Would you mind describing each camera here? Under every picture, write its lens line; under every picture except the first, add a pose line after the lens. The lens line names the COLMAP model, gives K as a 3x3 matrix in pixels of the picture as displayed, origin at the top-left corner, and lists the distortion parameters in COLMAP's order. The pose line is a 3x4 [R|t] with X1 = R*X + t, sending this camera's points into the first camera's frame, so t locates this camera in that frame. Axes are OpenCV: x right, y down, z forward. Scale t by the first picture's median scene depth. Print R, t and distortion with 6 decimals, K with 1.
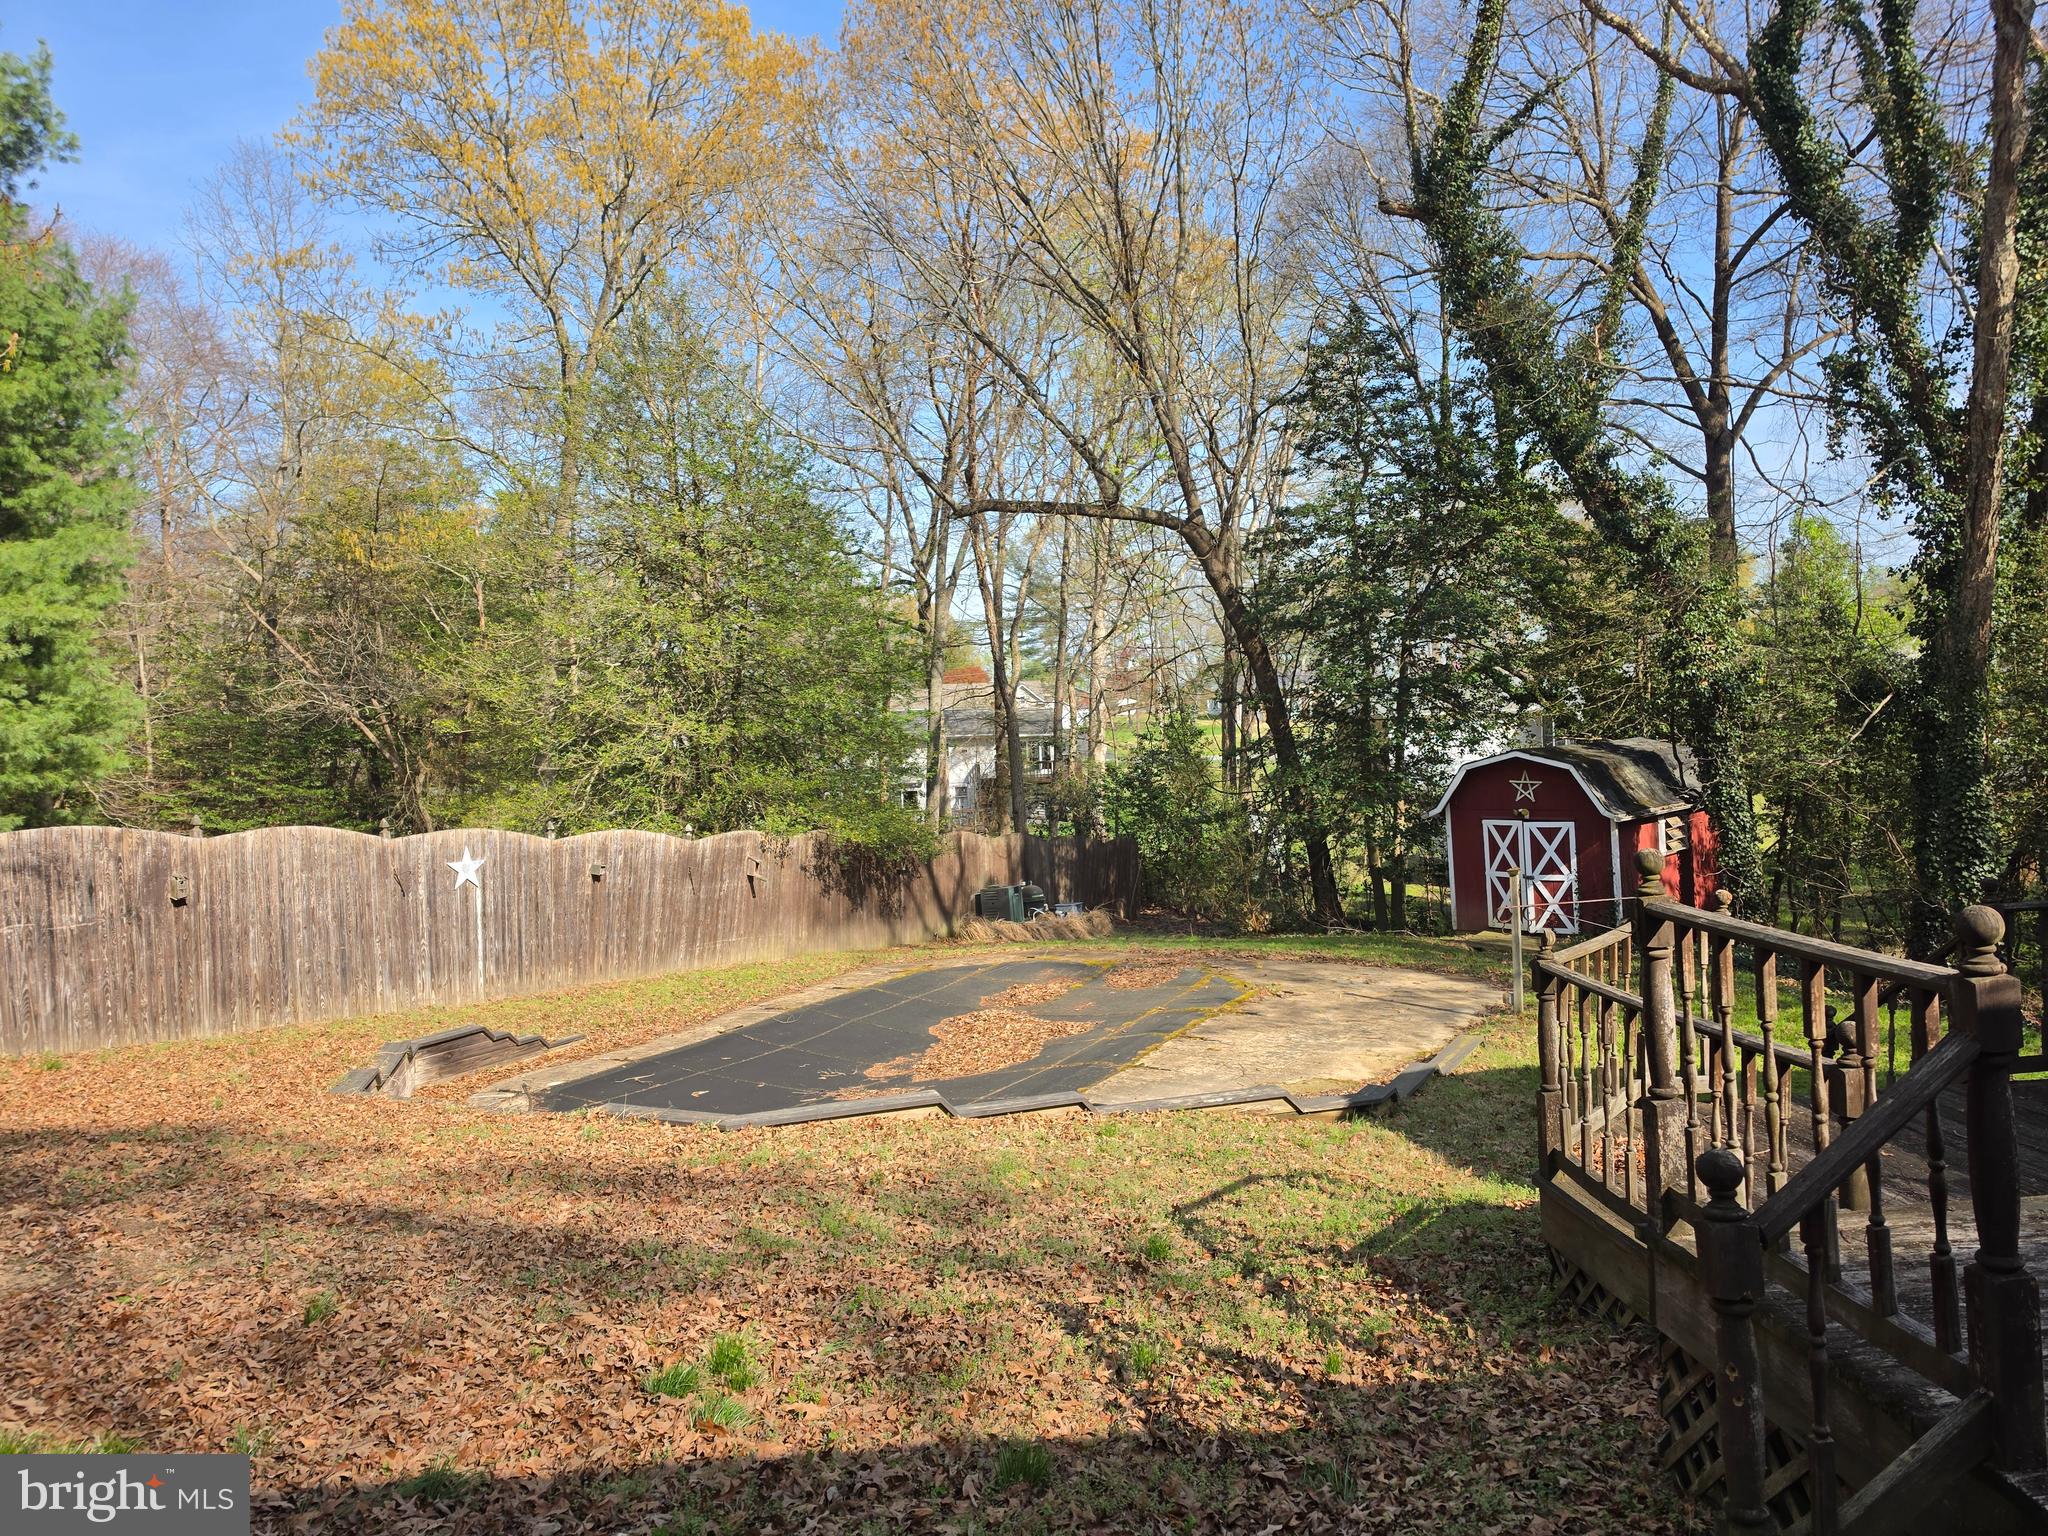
lens RADIAL K [[1402.7, 0, 1036.5], [0, 1402.7, 782.8], [0, 0, 1]] dist [0.049914, -0.048098]
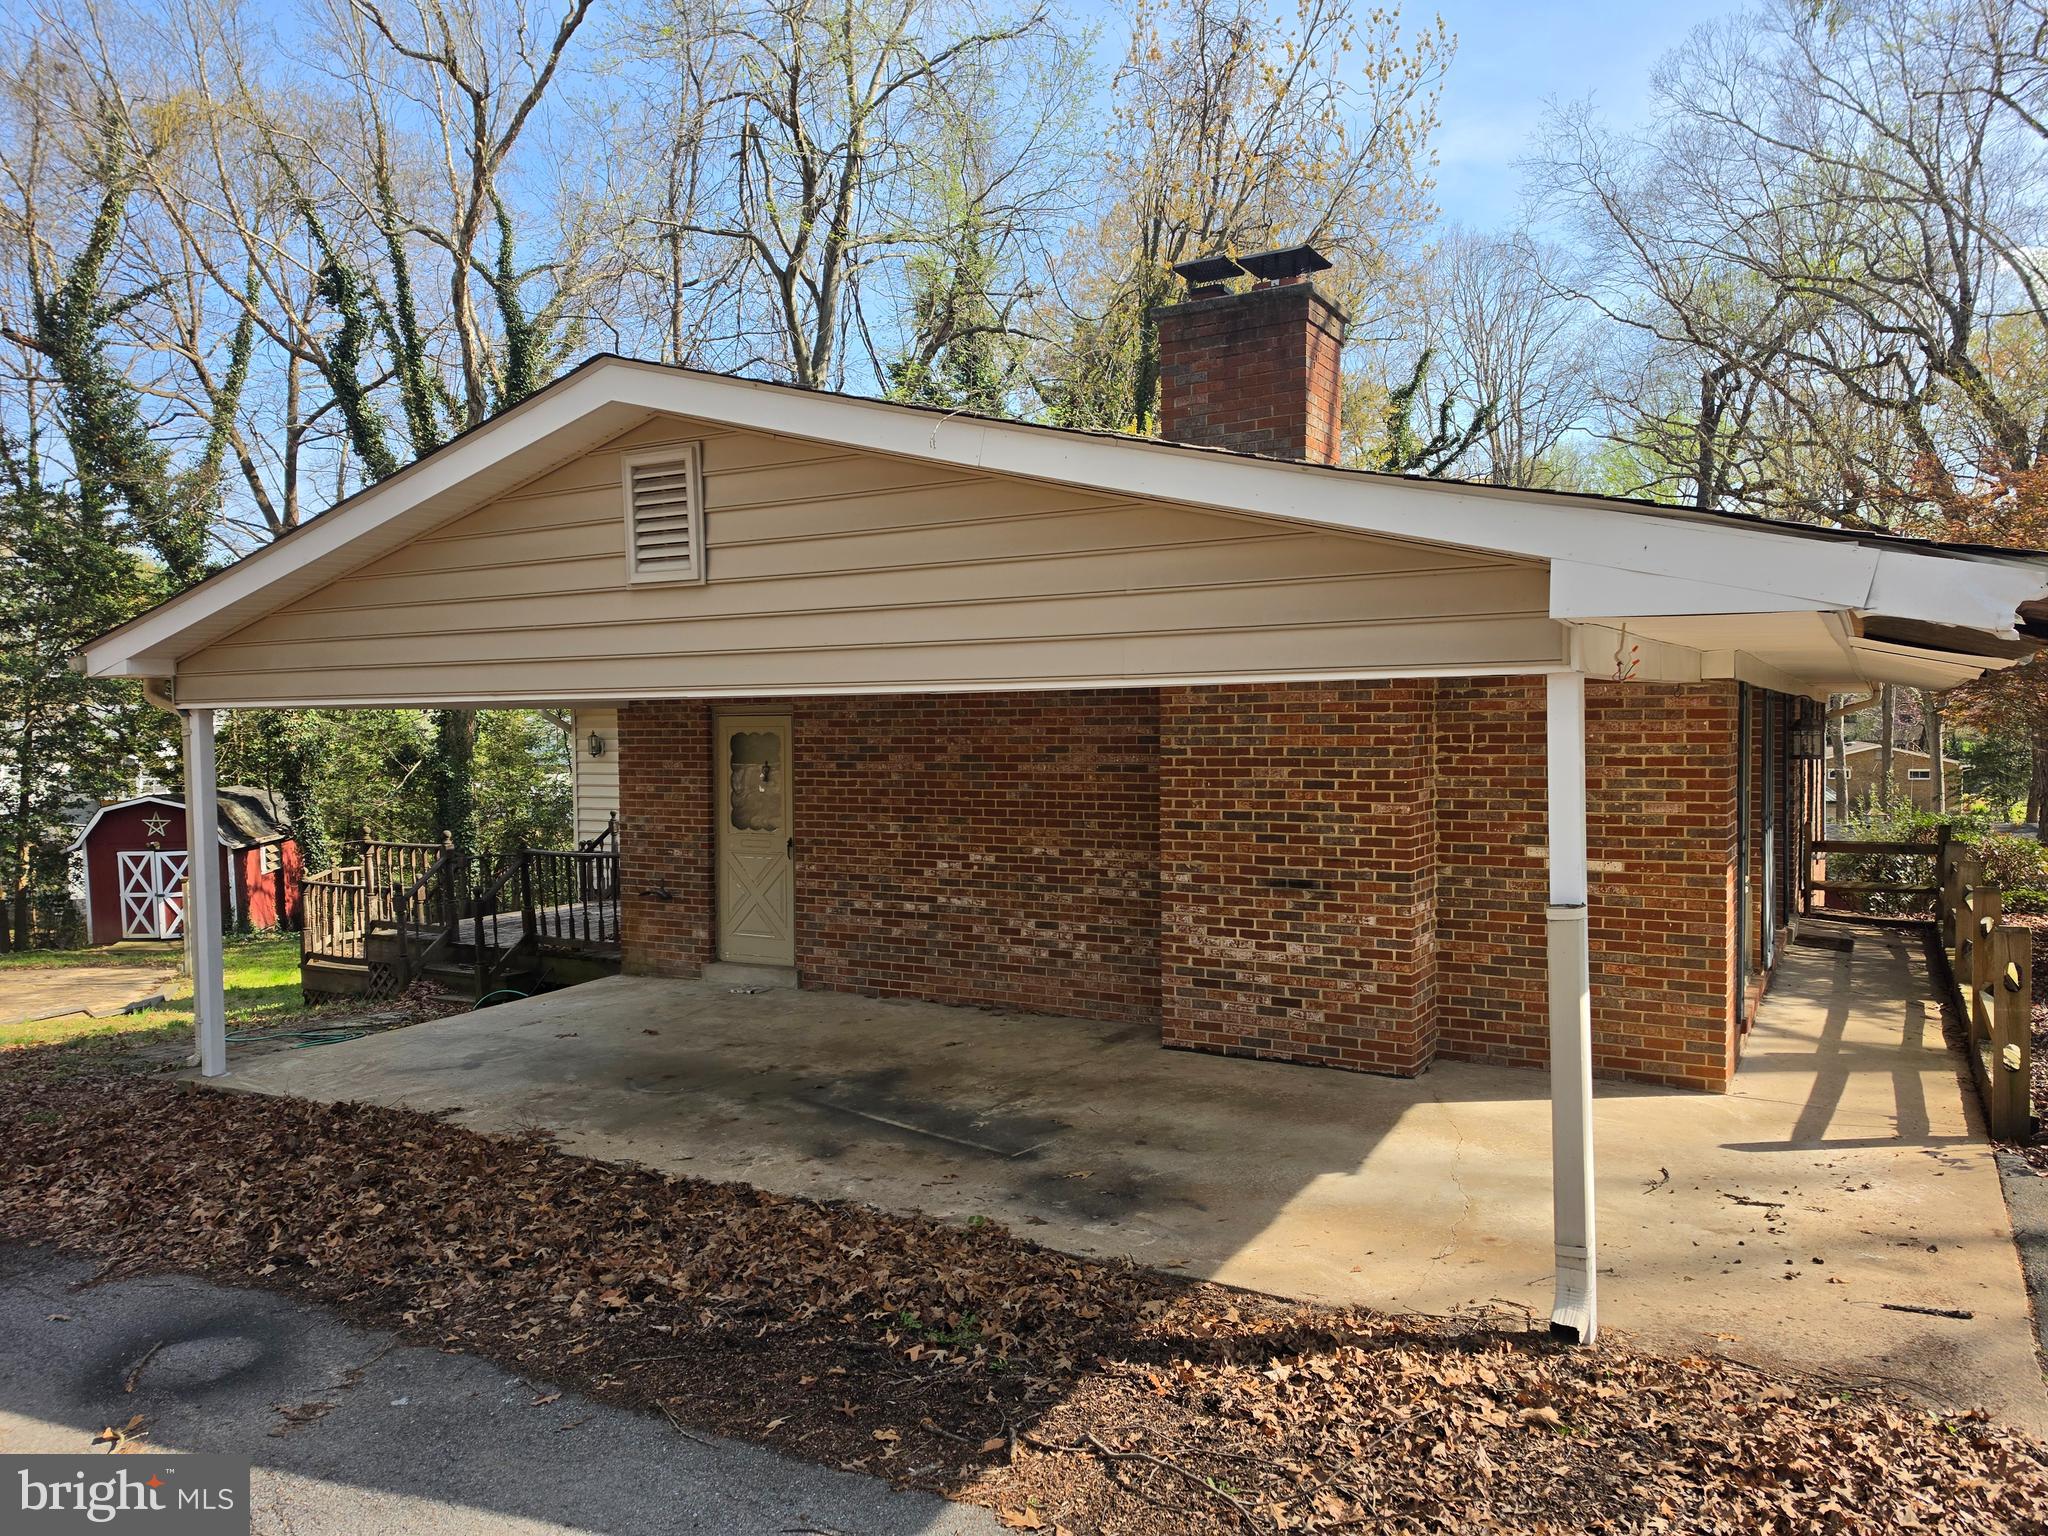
lens RADIAL K [[1402.7, 0, 1033.0], [0, 1402.7, 777.9], [0, 0, 1]] dist [0.049914, -0.048098]
pose [[0.577844, 0.004109, 0.816137, -0.232620], [0.023209, 0.999500, -0.021465, 0.006033], [-0.815817, 0.031345, 0.577460, -0.375636]]
